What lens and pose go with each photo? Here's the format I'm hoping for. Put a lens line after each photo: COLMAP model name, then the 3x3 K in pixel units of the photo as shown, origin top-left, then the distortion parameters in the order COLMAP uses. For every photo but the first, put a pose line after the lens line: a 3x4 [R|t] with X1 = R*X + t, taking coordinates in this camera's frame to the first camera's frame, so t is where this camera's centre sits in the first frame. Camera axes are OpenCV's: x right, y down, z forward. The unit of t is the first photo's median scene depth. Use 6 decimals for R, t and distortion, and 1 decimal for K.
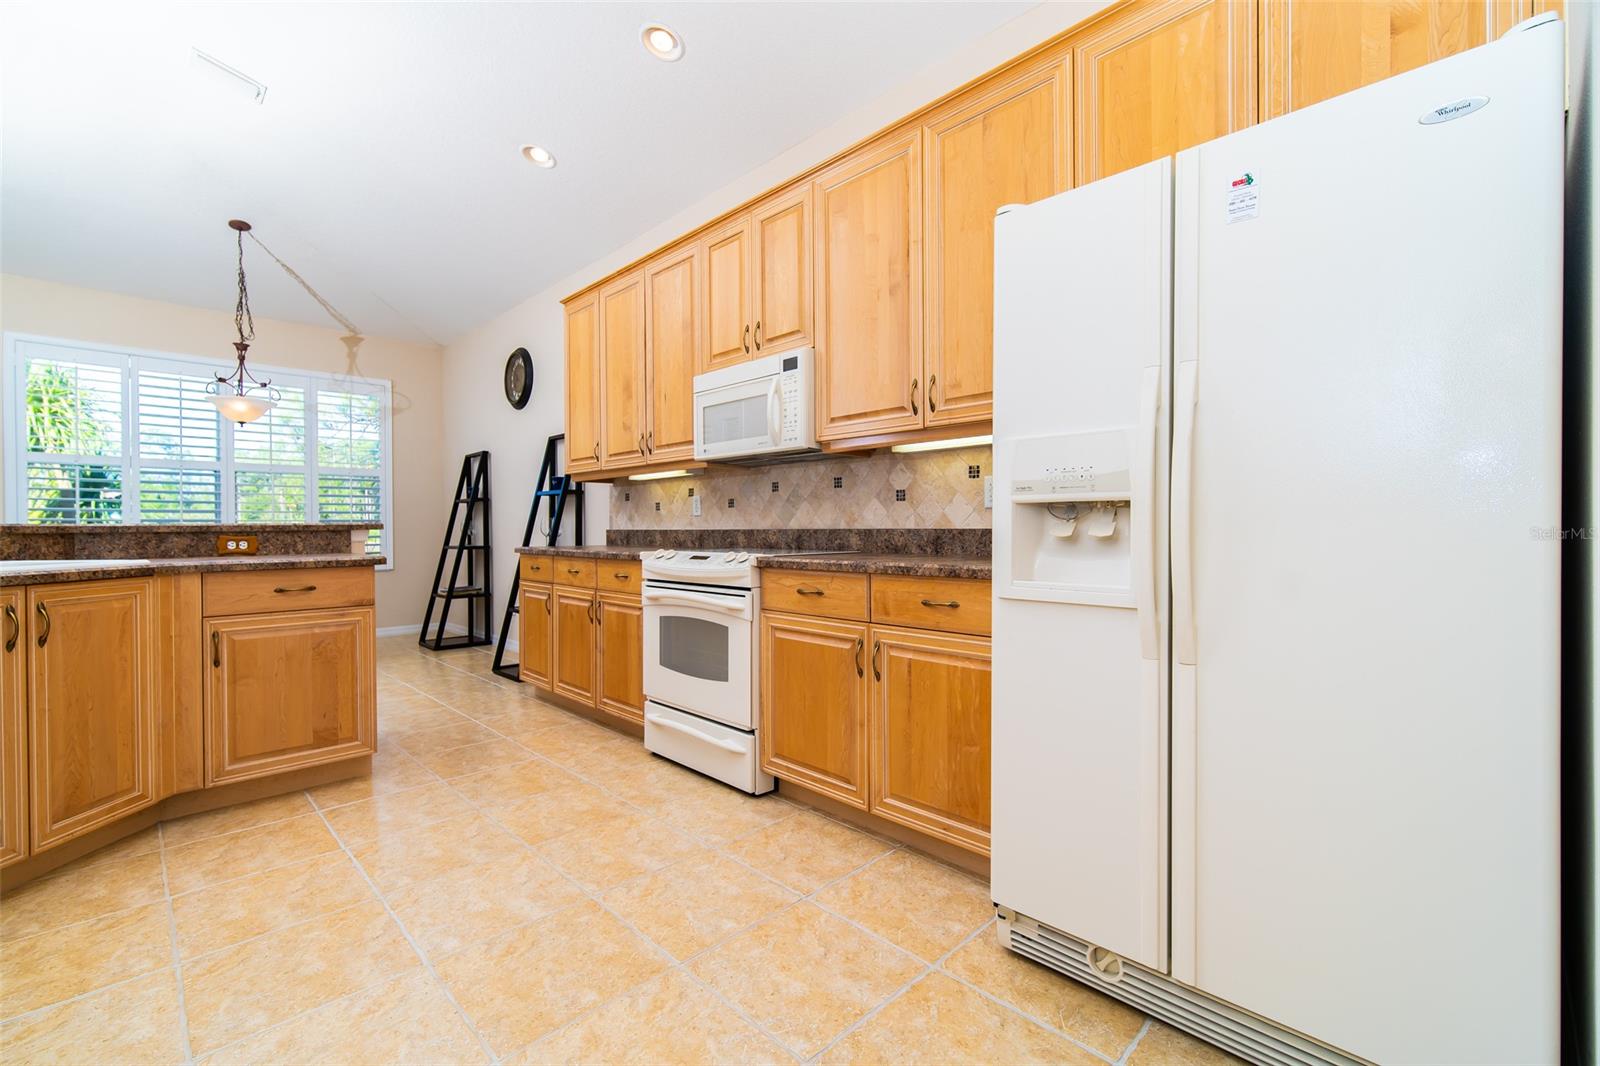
lens RADIAL K [[691.6, 0, 803.9], [0, 691.6, 526.4], [0, 0, 1]] dist [0.002013, 0.000738]
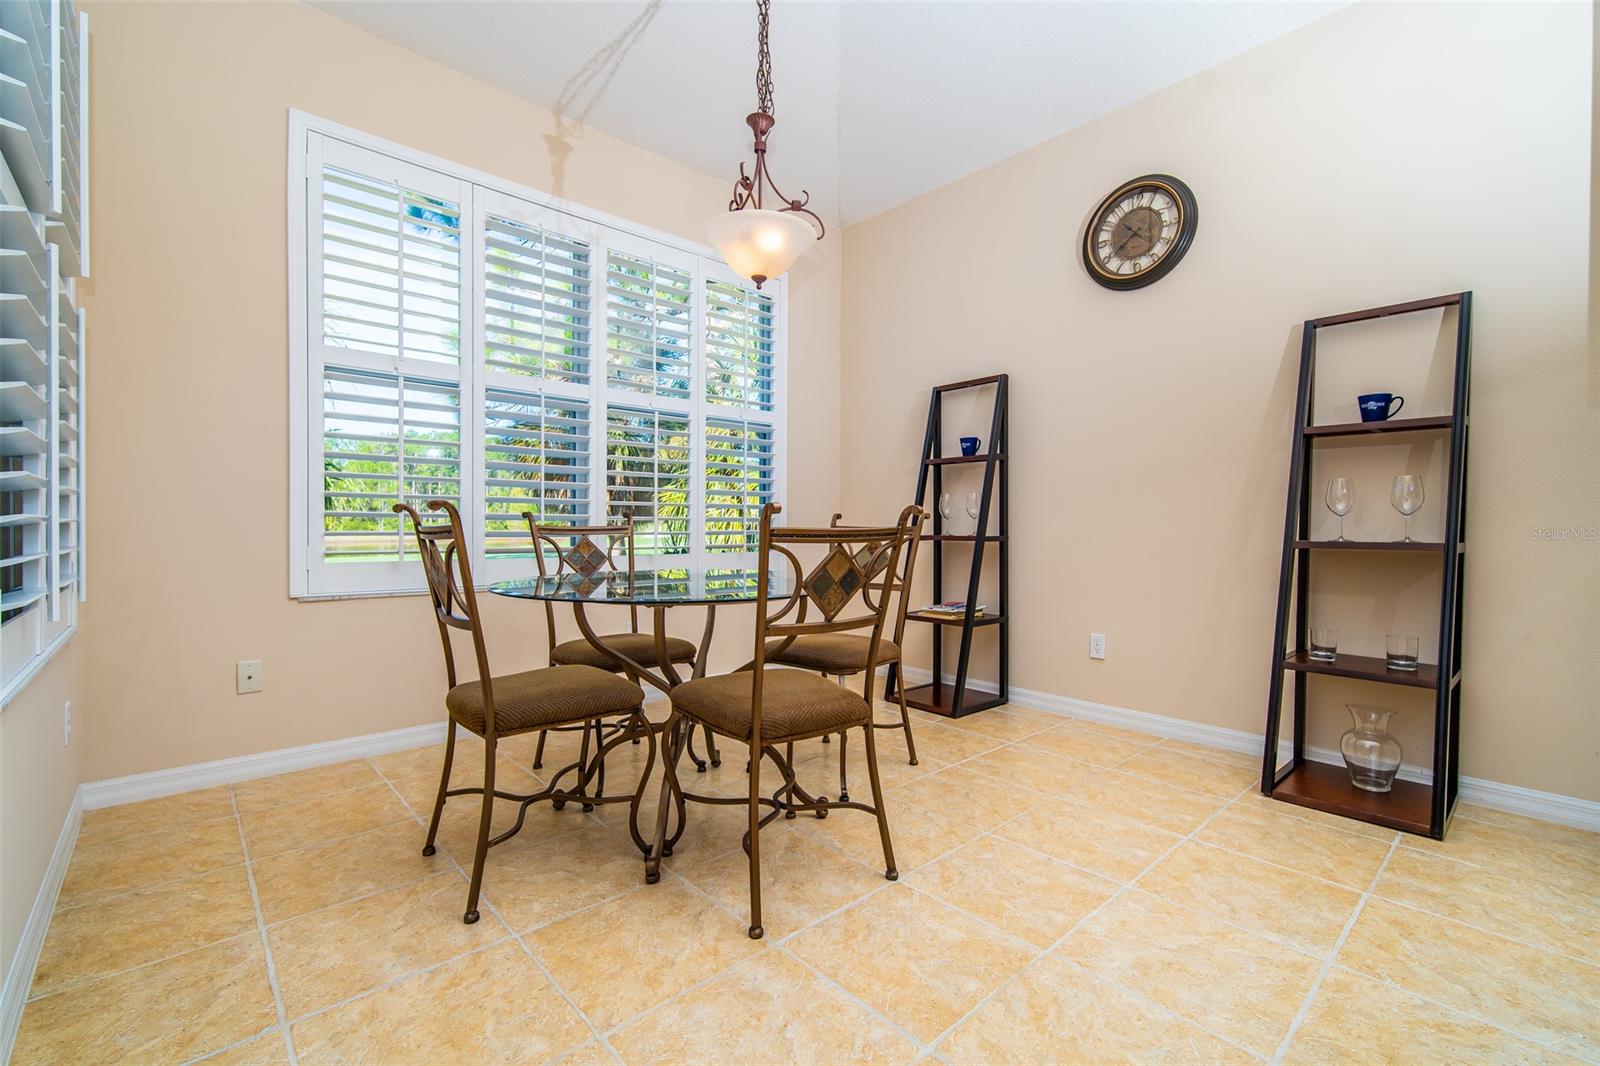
lens RADIAL K [[691.6, 0, 803.7], [0, 691.6, 527.0], [0, 0, 1]] dist [0.002013, 0.000738]
pose [[0.999185, 0.012721, -0.038319, -1.094693], [-0.012635, 0.999917, 0.002479, 0.037381], [0.038348, -0.001993, 0.999262, 0.731313]]
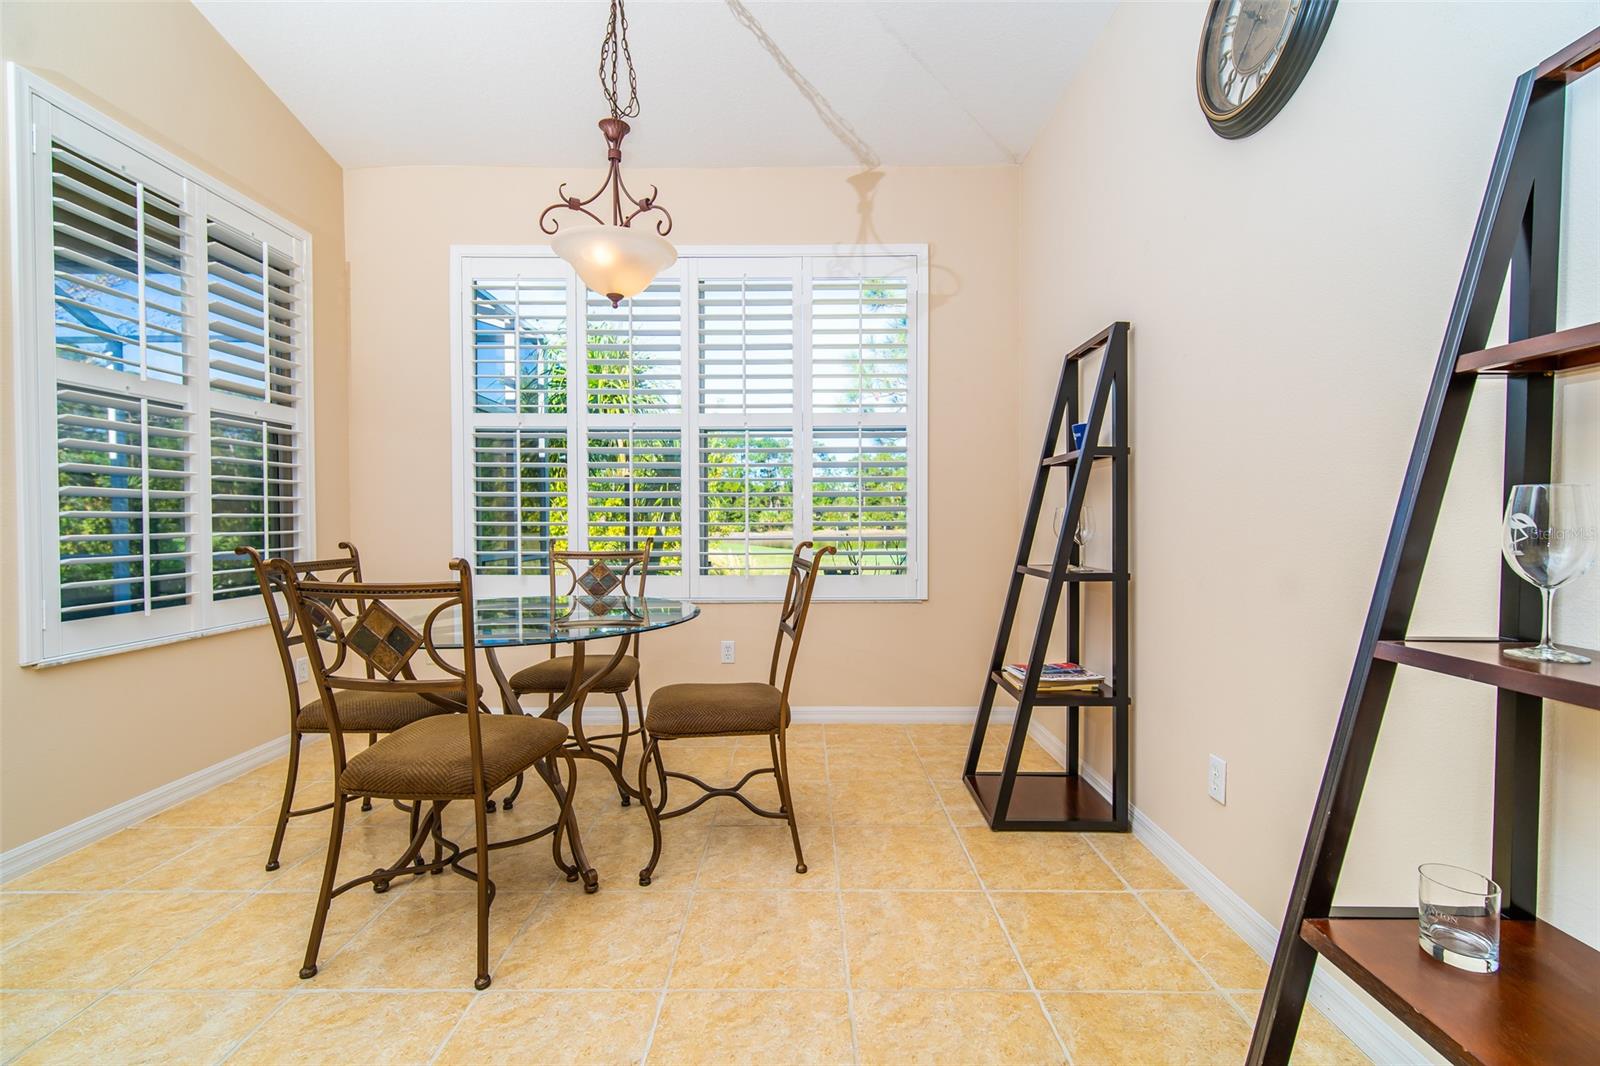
lens RADIAL K [[691.6, 0, 806.9], [0, 691.6, 530.6], [0, 0, 1]] dist [0.002013, 0.000738]
pose [[0.710895, 0.015777, -0.703121, -0.565916], [-0.004516, 0.999830, 0.017870, -0.003894], [0.703283, -0.009528, 0.710846, 1.096935]]
